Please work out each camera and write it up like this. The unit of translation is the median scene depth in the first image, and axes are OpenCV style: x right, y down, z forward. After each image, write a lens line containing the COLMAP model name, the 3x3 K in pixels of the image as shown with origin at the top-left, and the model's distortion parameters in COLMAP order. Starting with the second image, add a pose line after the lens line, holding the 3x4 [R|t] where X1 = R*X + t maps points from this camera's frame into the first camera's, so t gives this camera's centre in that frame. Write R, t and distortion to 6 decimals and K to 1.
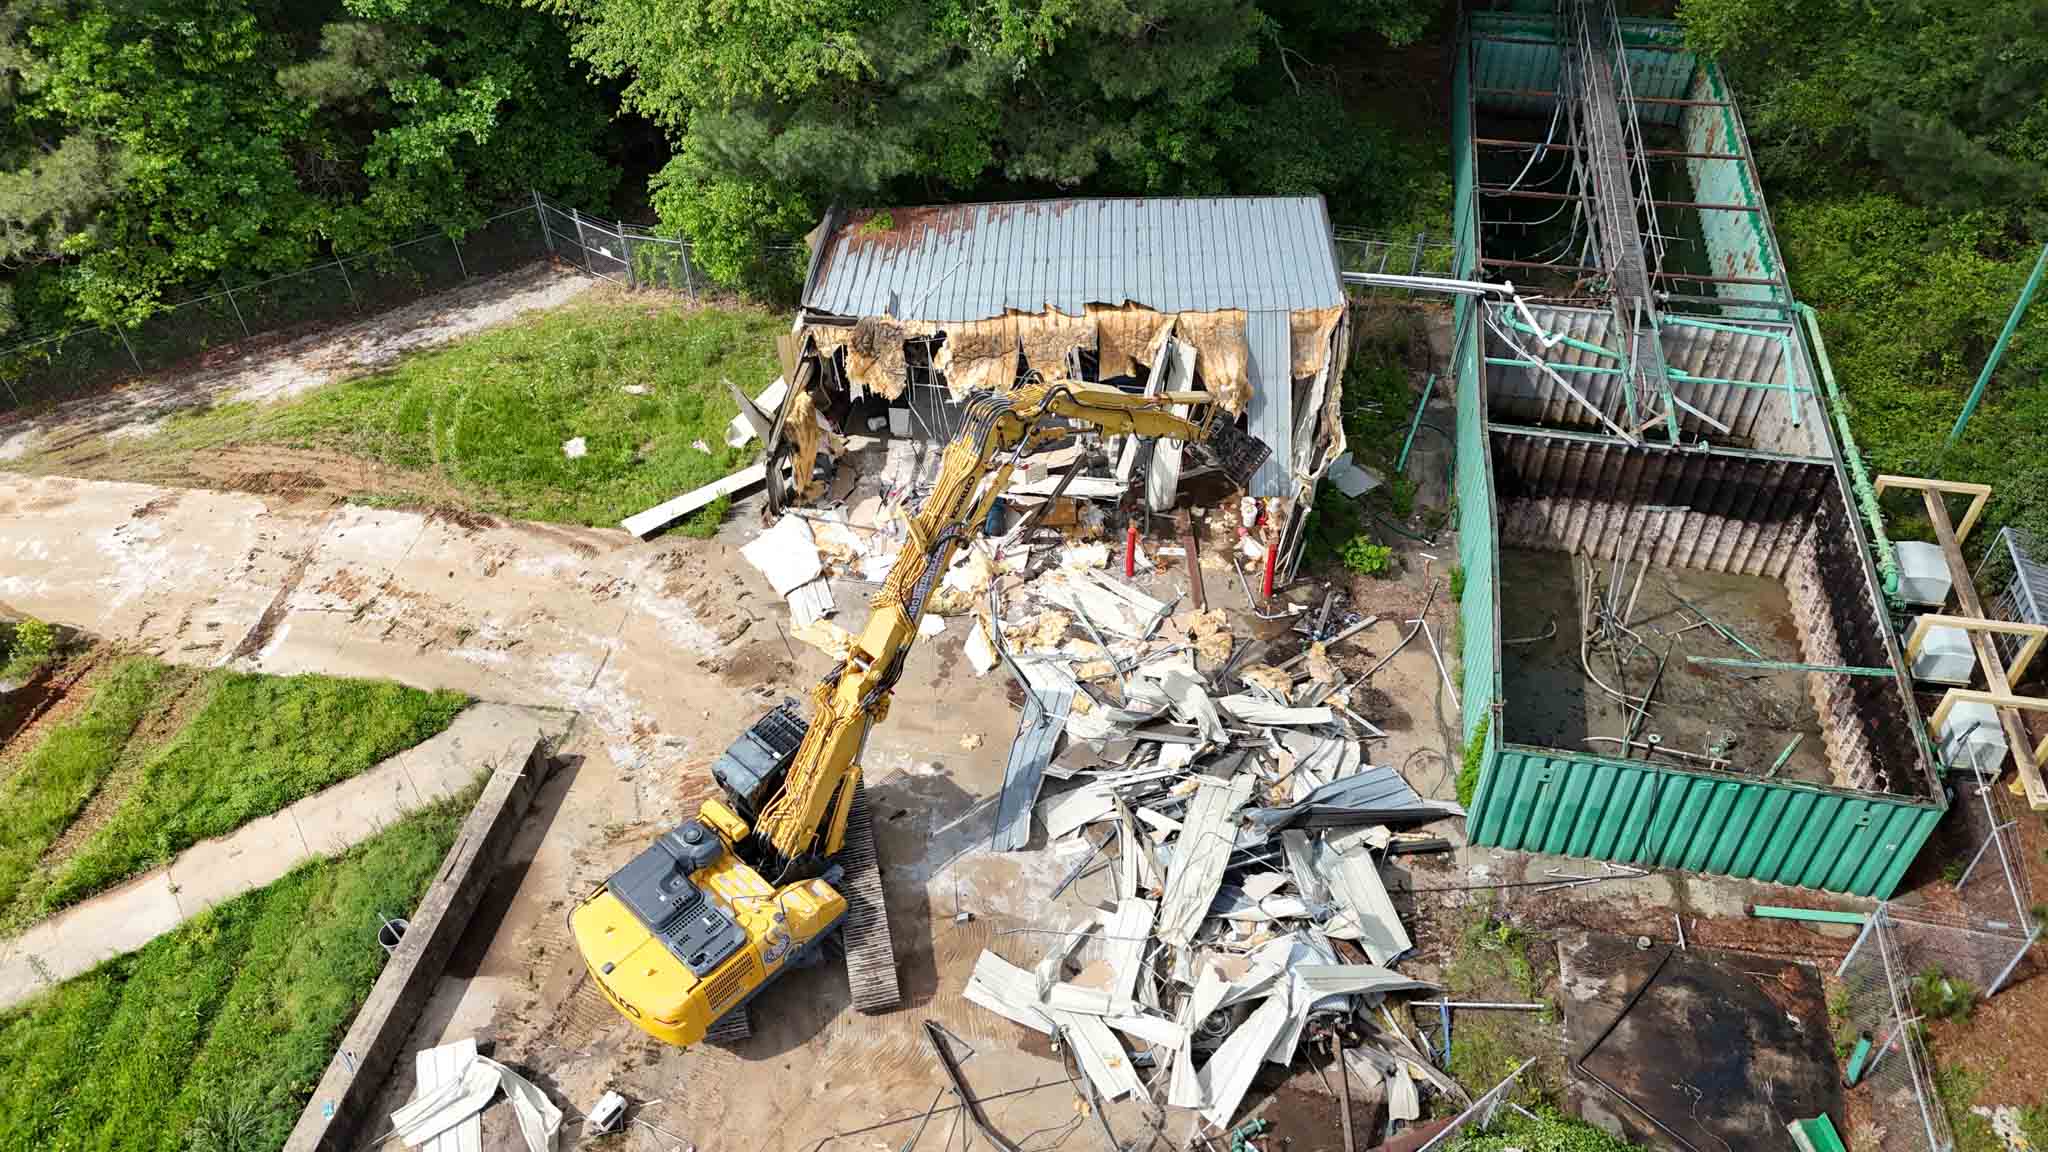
lens RADIAL K [[1513.3, 0, 1051.9], [0, 1513.3, 580.7], [0, 0, 1]] dist [0.096004, -0.104893]
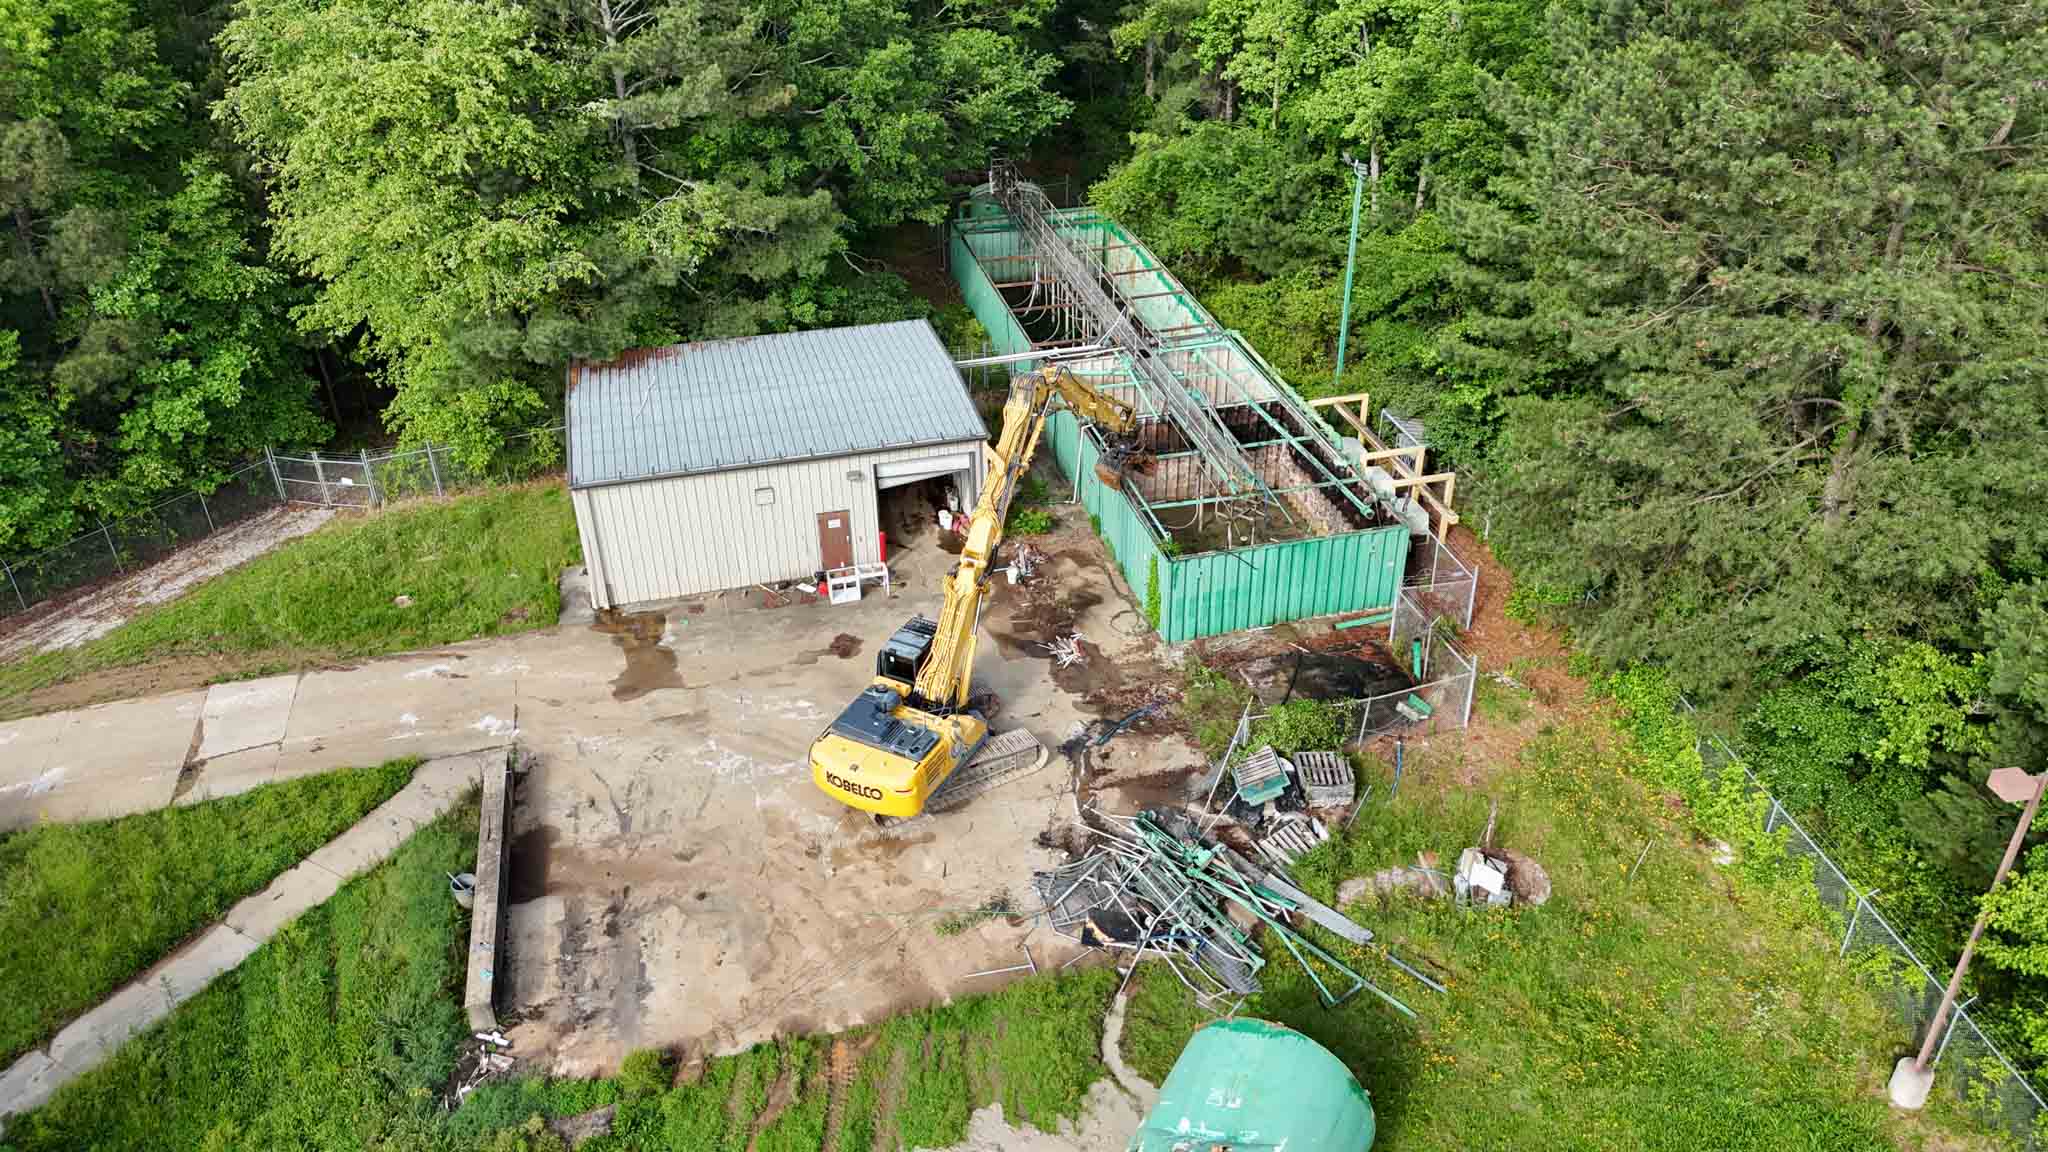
lens RADIAL K [[1513.3, 0, 1051.9], [0, 1513.3, 580.7], [0, 0, 1]] dist [0.096004, -0.104893]
pose [[0.904945, -0.218073, 0.365403, -0.299093], [0.293609, 0.941537, -0.165232, 0.262614], [-0.308008, 0.256811, 0.916067, -0.299417]]
